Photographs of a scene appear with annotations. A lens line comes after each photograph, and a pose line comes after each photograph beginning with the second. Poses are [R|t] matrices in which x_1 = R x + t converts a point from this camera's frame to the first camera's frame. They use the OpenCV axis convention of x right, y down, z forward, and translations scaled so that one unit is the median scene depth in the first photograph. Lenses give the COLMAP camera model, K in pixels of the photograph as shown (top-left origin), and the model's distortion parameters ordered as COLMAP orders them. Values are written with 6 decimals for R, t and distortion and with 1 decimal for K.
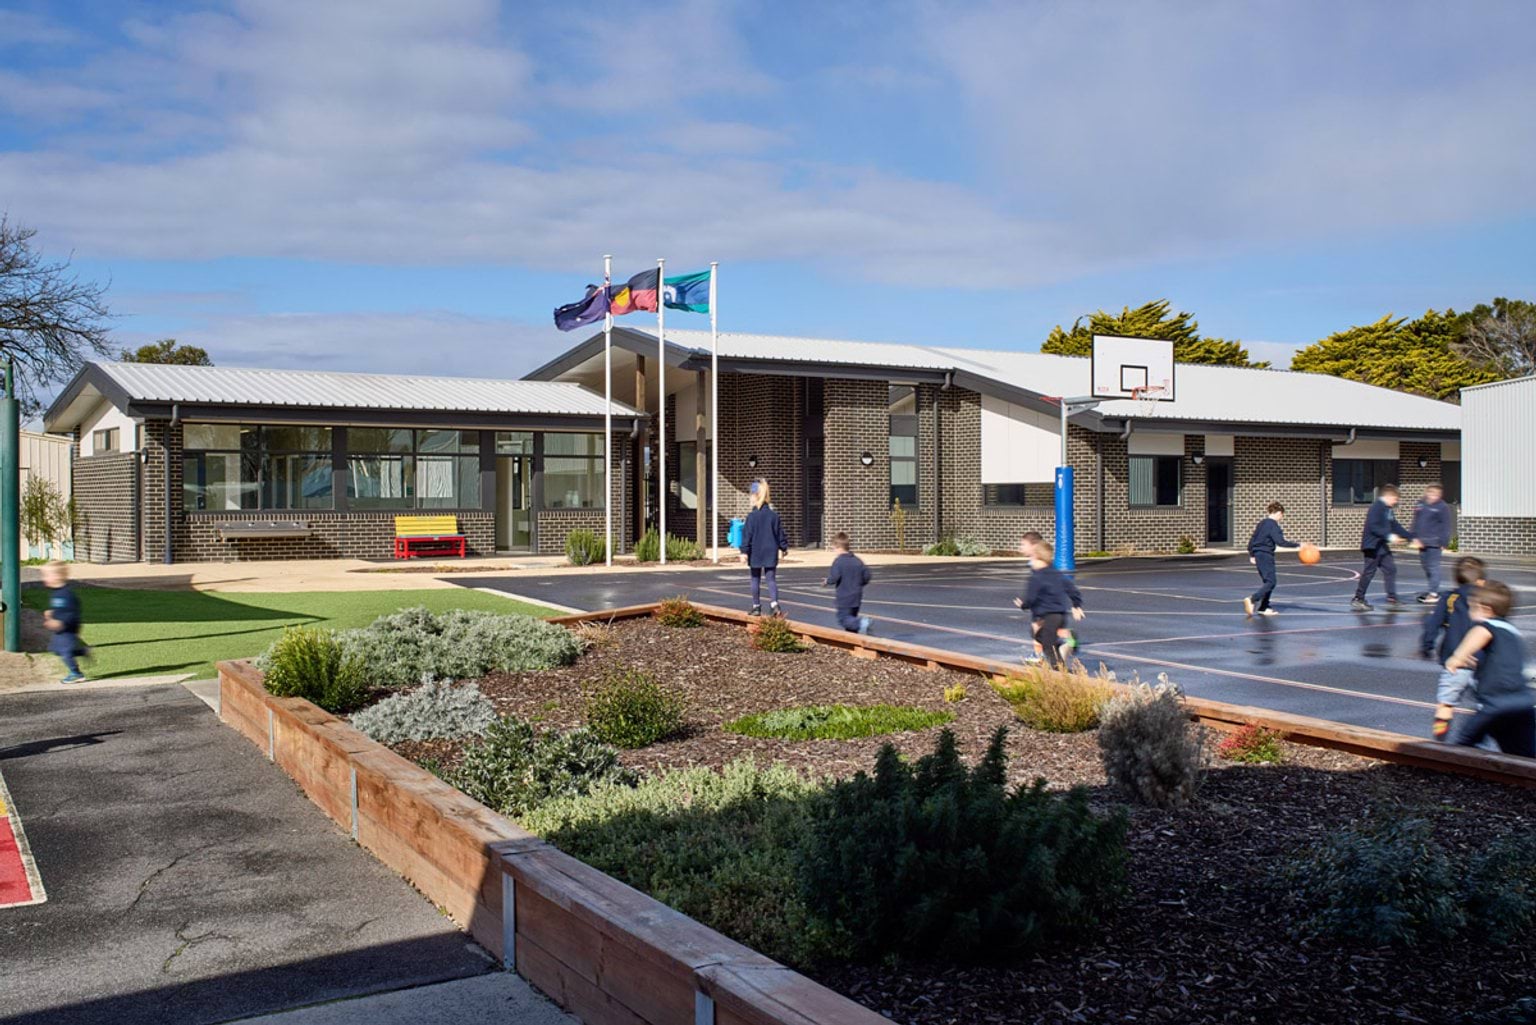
lens RADIAL K [[2727.7, 0, 768.0], [0, 2727.7, 512.5], [0, 0, 1]] dist [0.013896, 0.106356]
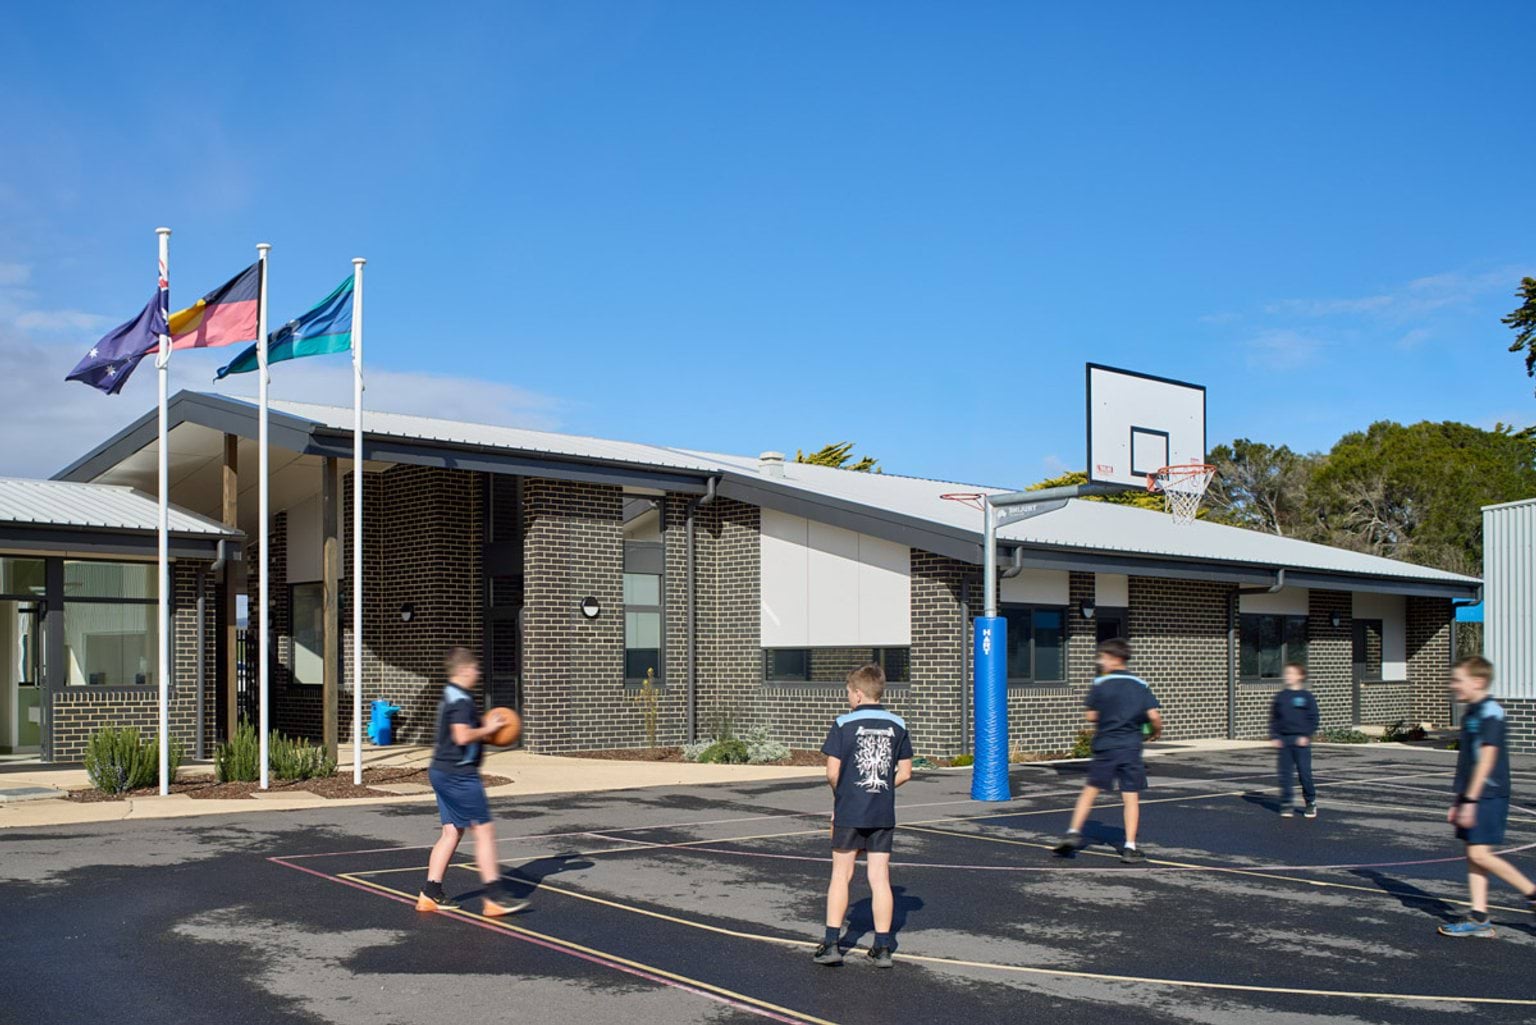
lens RADIAL K [[2727.7, 0, 768.0], [0, 2727.7, 512.5], [0, 0, 1]] dist [0.013896, 0.106356]
pose [[0.989598, 0.009694, 0.143536, -0.014280], [-0.000944, 0.998144, -0.060899, -0.003062], [-0.143860, 0.060130, 0.987770, 0.357063]]
